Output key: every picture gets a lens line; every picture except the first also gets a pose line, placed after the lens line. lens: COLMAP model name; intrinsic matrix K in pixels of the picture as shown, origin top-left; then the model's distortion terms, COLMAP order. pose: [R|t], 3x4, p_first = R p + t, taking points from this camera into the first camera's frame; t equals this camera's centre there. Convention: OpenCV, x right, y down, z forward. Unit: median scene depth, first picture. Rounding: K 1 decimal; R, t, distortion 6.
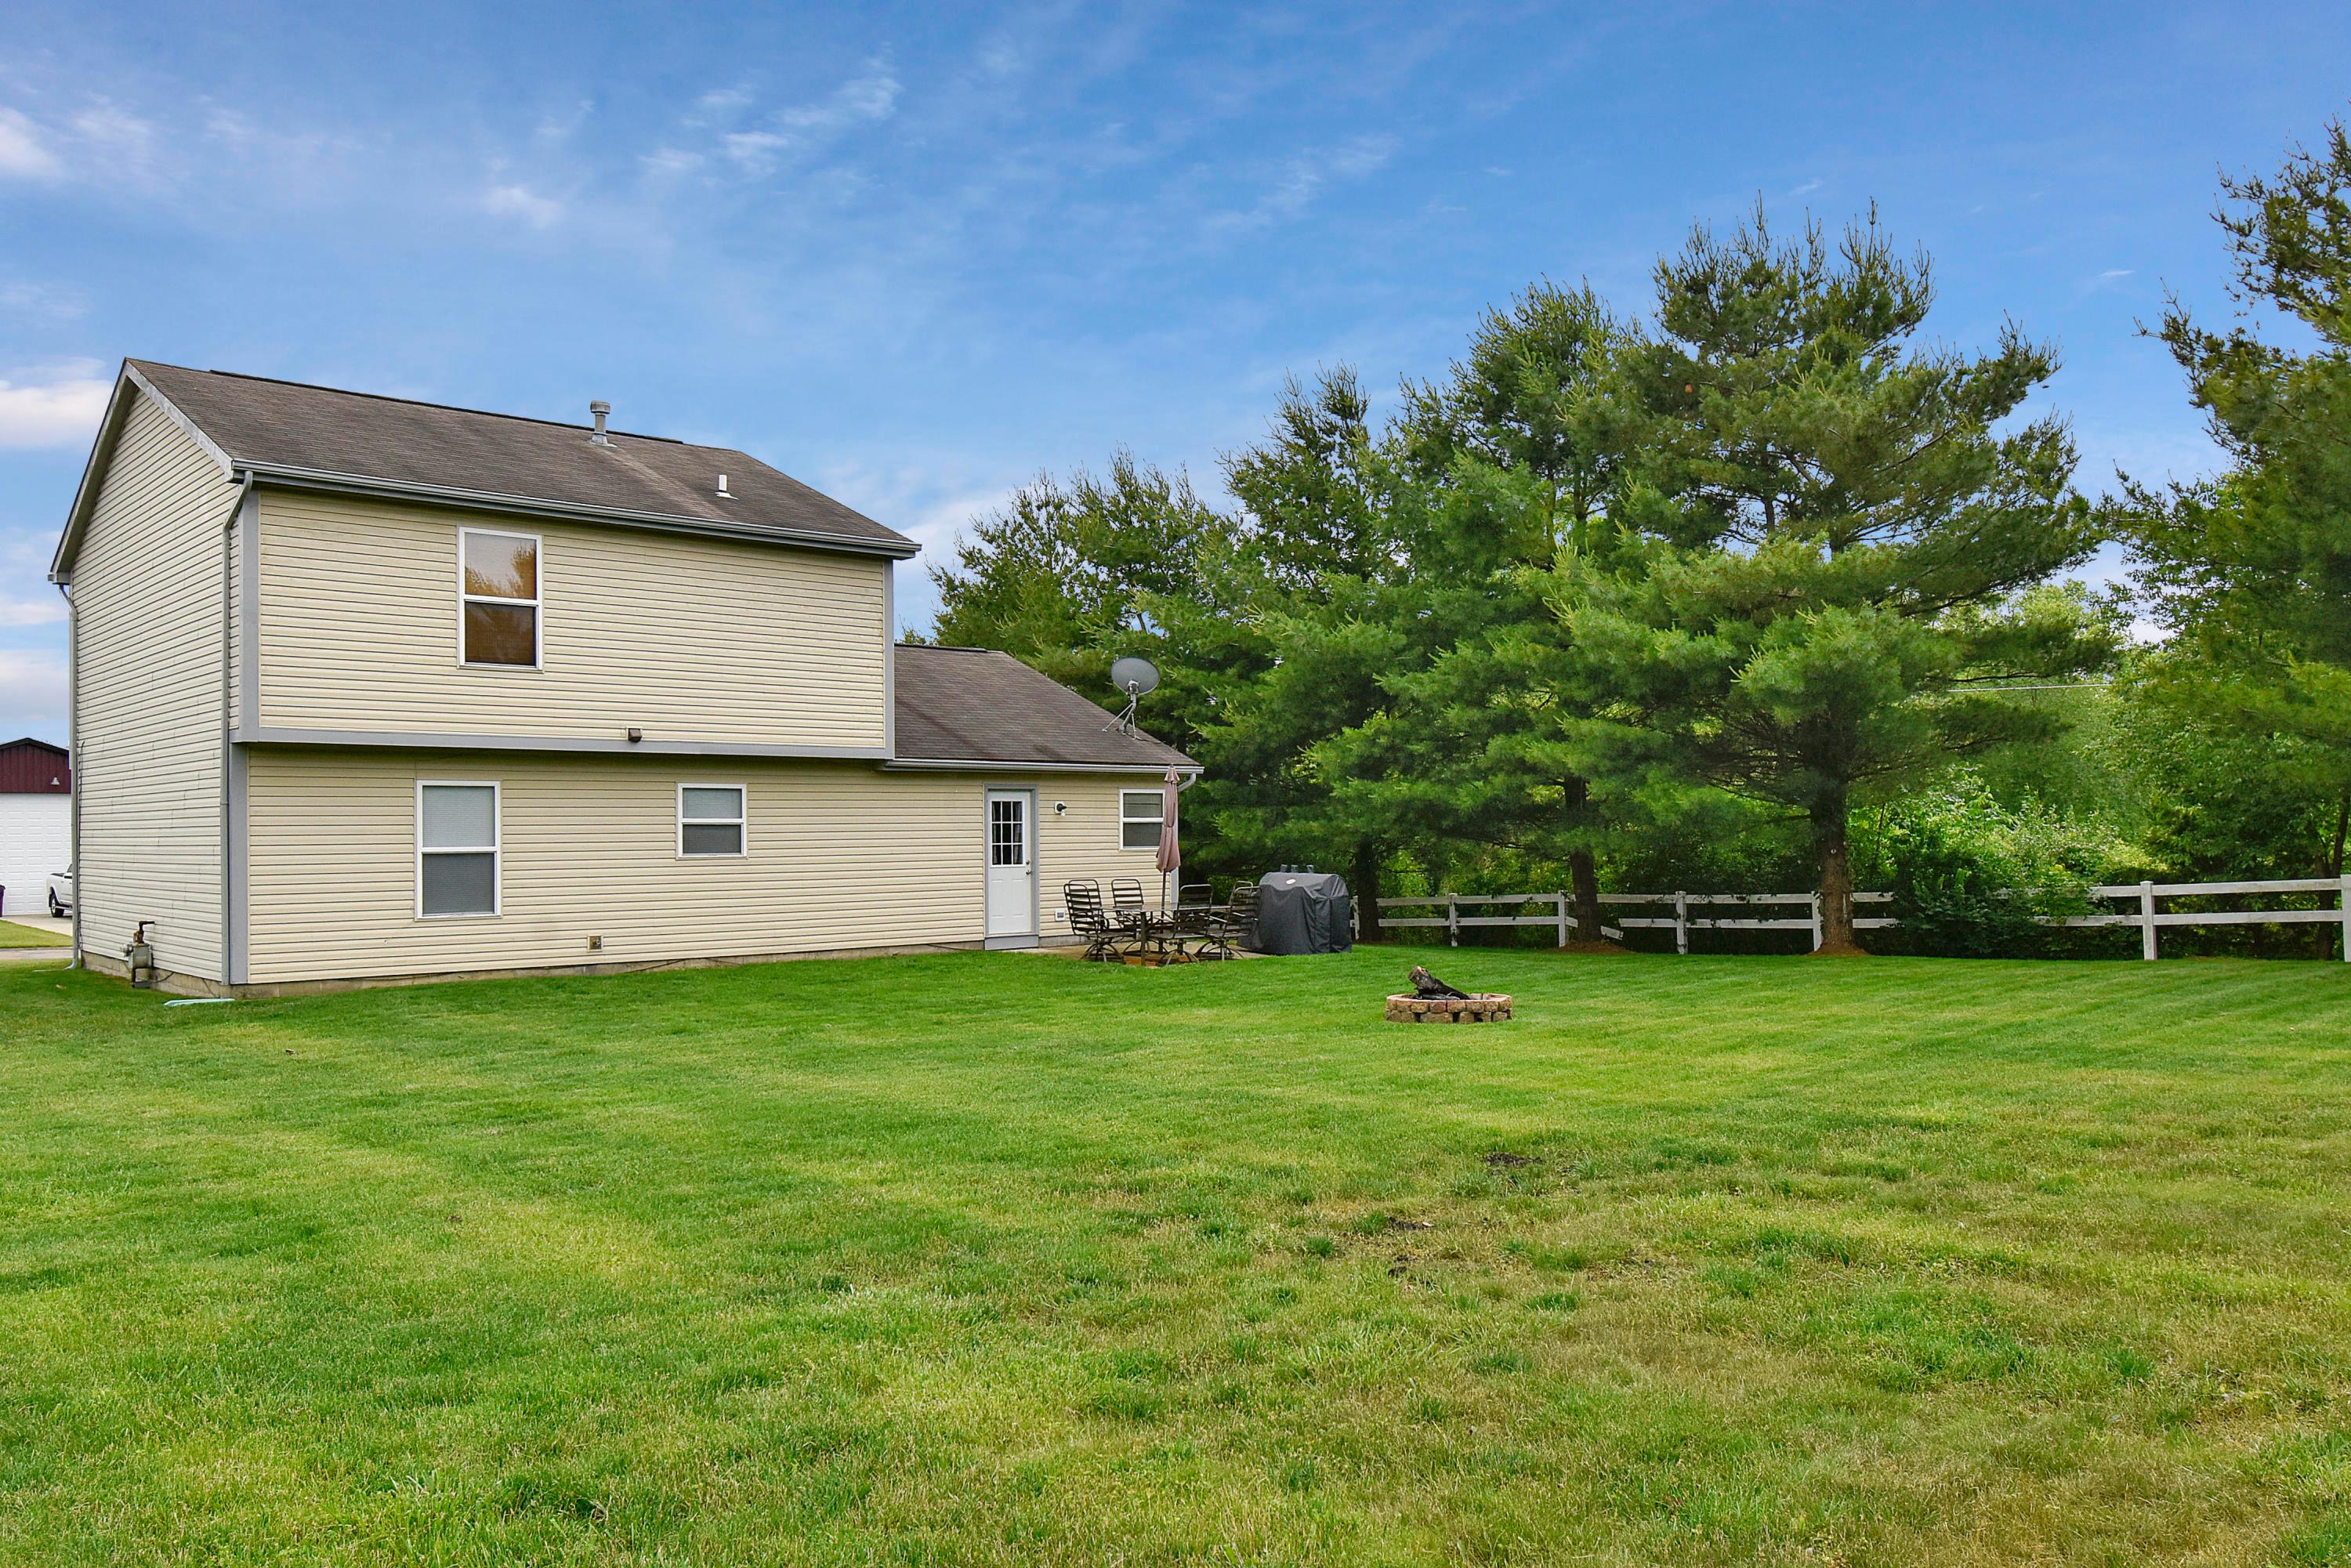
lens RADIAL K [[1696.4, 0, 1175.5], [0, 1696.4, 784.0], [0, 0, 1]] dist [-0.006732, -0.001441]
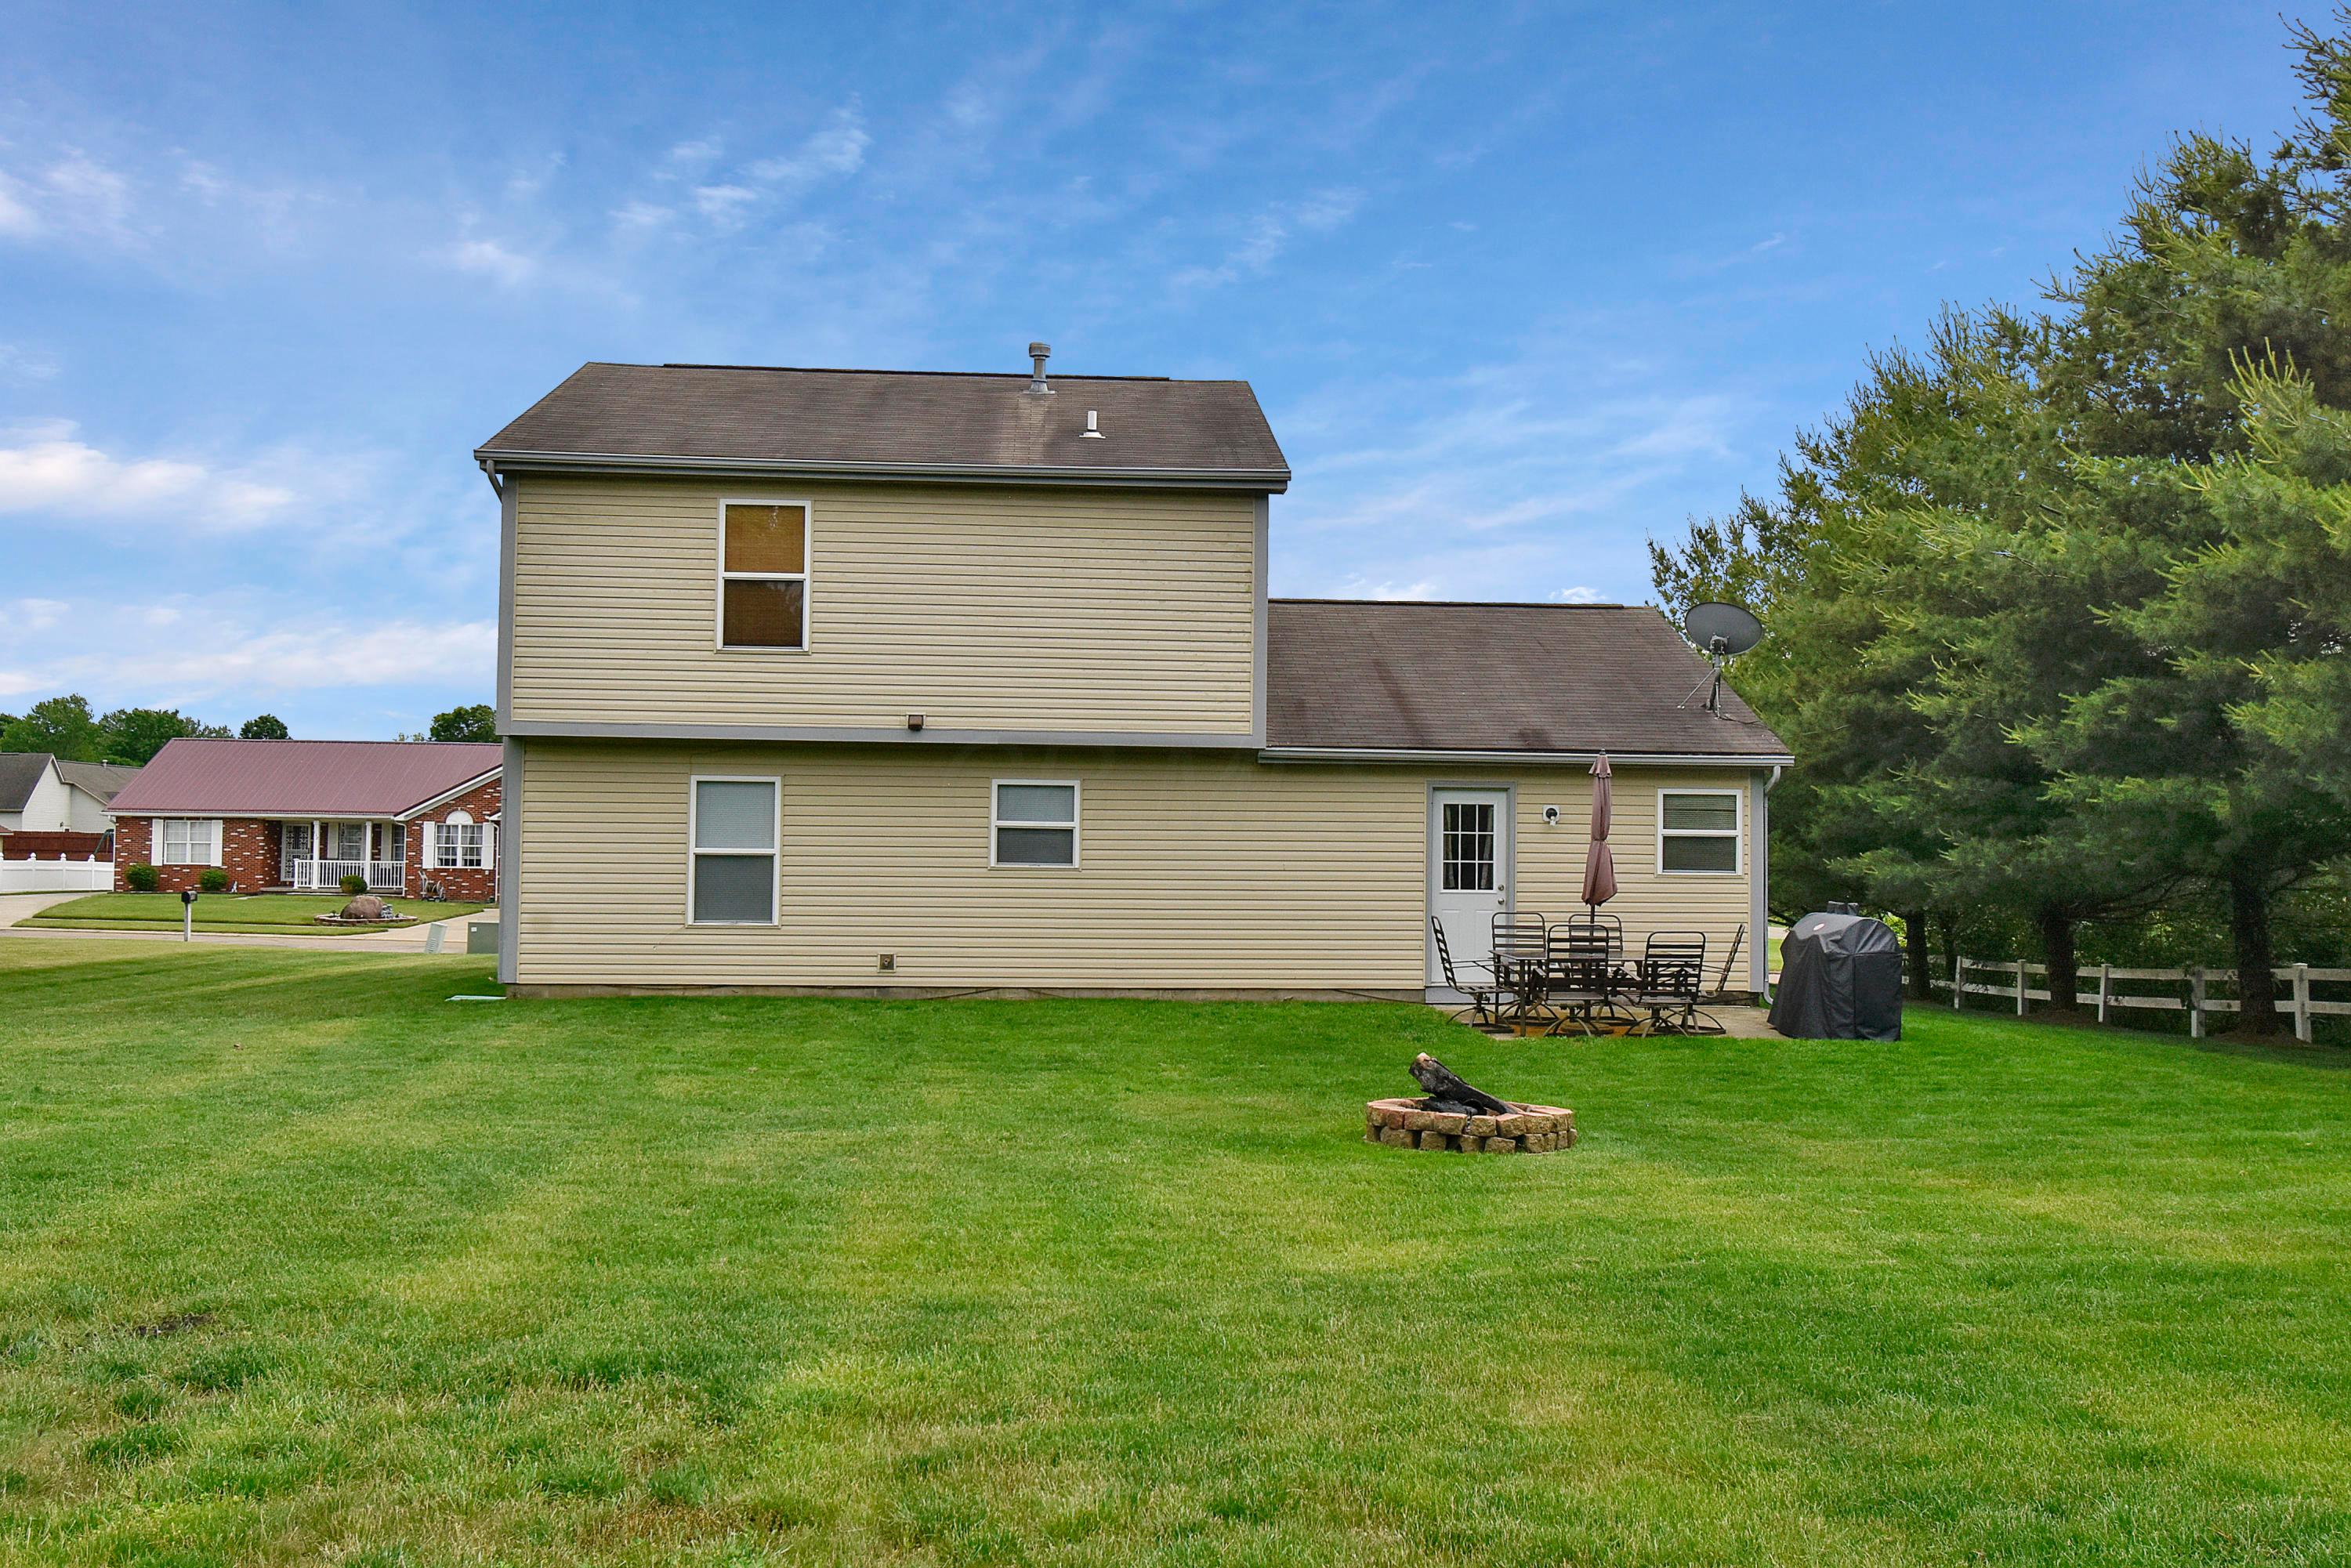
lens RADIAL K [[2004.6, 0, 1175.5], [0, 2004.6, 784.0], [0, 0, 1]] dist [0.000454, 0.003265]
pose [[0.793696, -0.004723, -0.608297, 0.386009], [-0.001107, 0.999957, -0.009208, 0.010947], [0.608314, 0.007981, 0.793656, 0.260144]]
